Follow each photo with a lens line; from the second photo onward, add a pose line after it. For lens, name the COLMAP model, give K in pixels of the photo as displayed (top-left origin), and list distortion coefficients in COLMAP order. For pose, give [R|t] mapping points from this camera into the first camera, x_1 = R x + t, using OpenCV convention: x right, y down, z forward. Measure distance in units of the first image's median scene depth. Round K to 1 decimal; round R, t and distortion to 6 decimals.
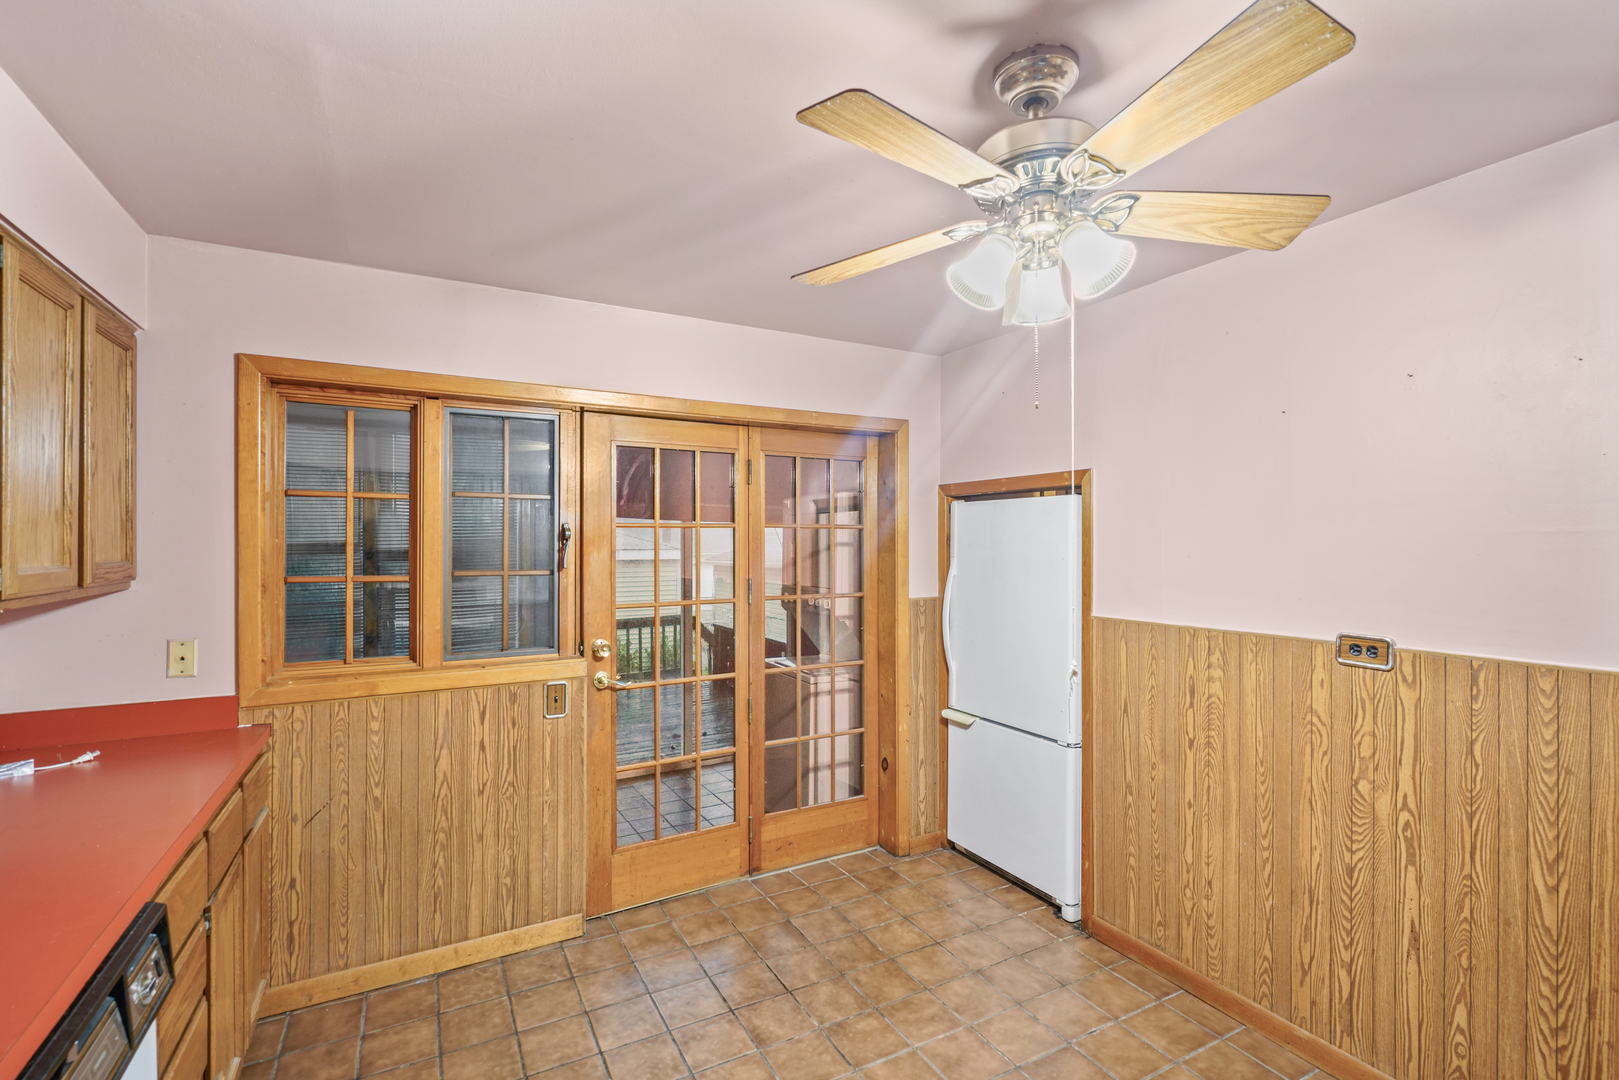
lens RADIAL K [[739.3, 0, 808.9], [0, 739.3, 538.0], [0, 0, 1]] dist [-0.000382, 0.000894]
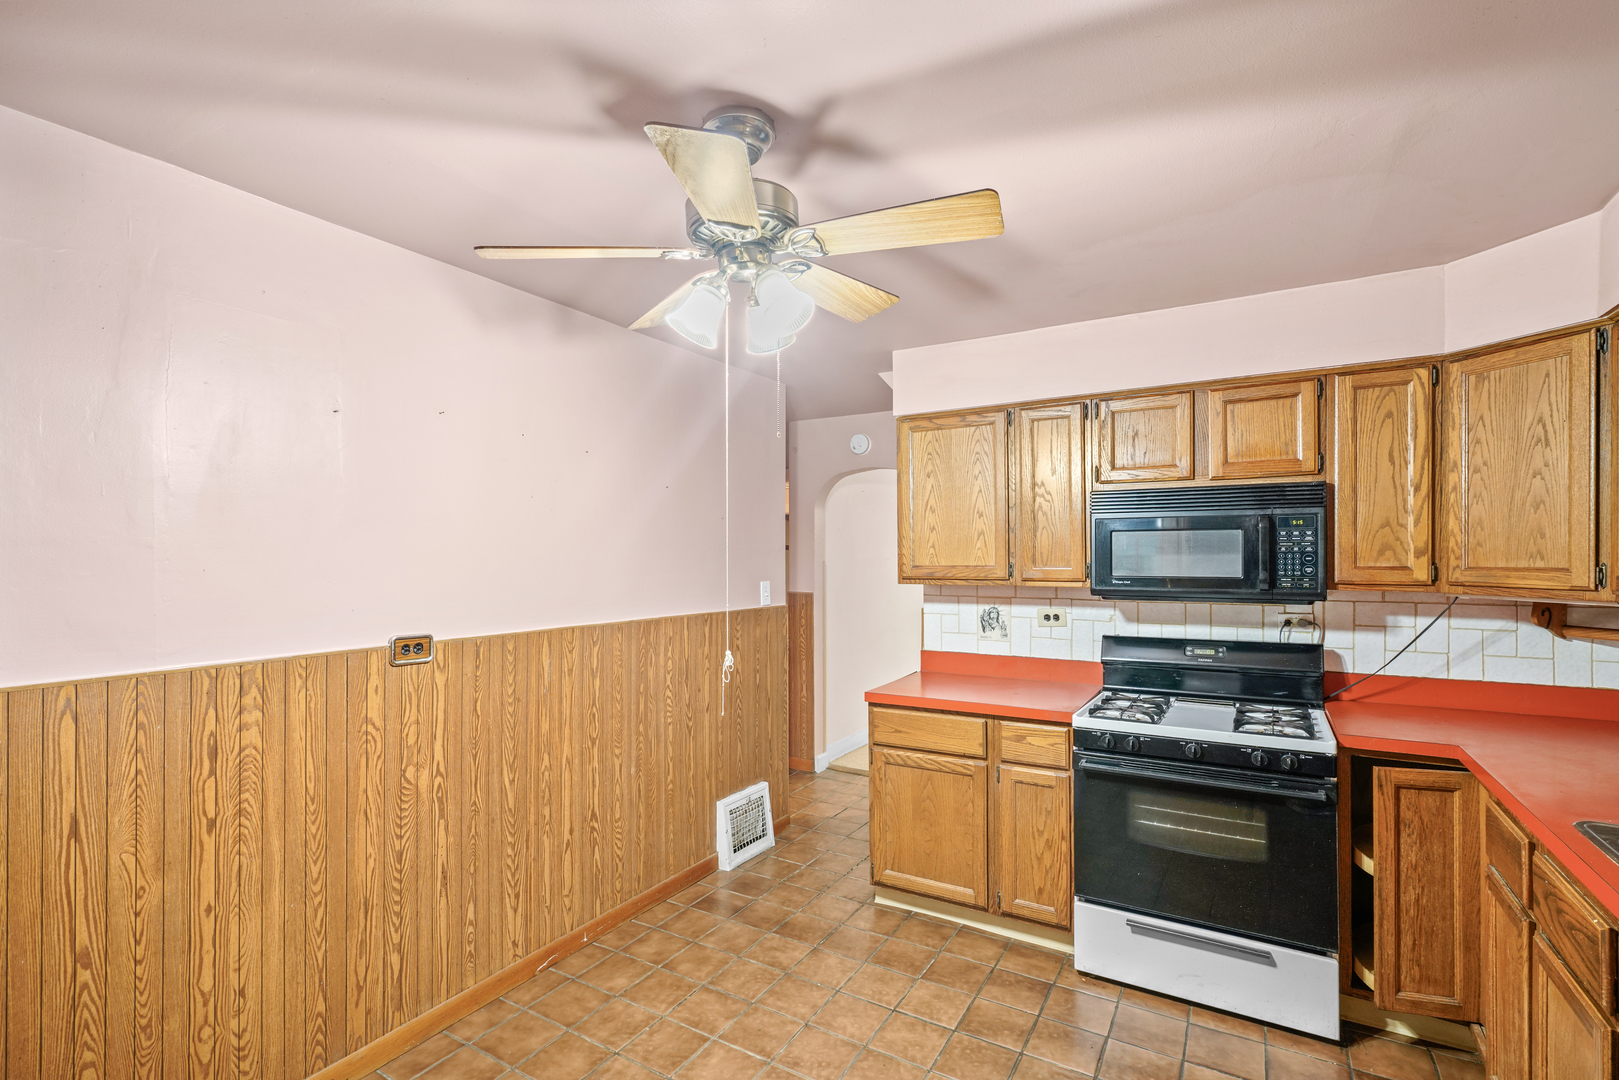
lens RADIAL K [[739.3, 0, 802.3], [0, 739.3, 554.9], [0, 0, 1]] dist [-0.000382, 0.000894]
pose [[-0.500554, 0.000659, 0.865705, -0.484685], [-0.002324, 0.999995, -0.002105, 0.011735], [-0.865702, -0.003065, -0.500550, 1.011011]]
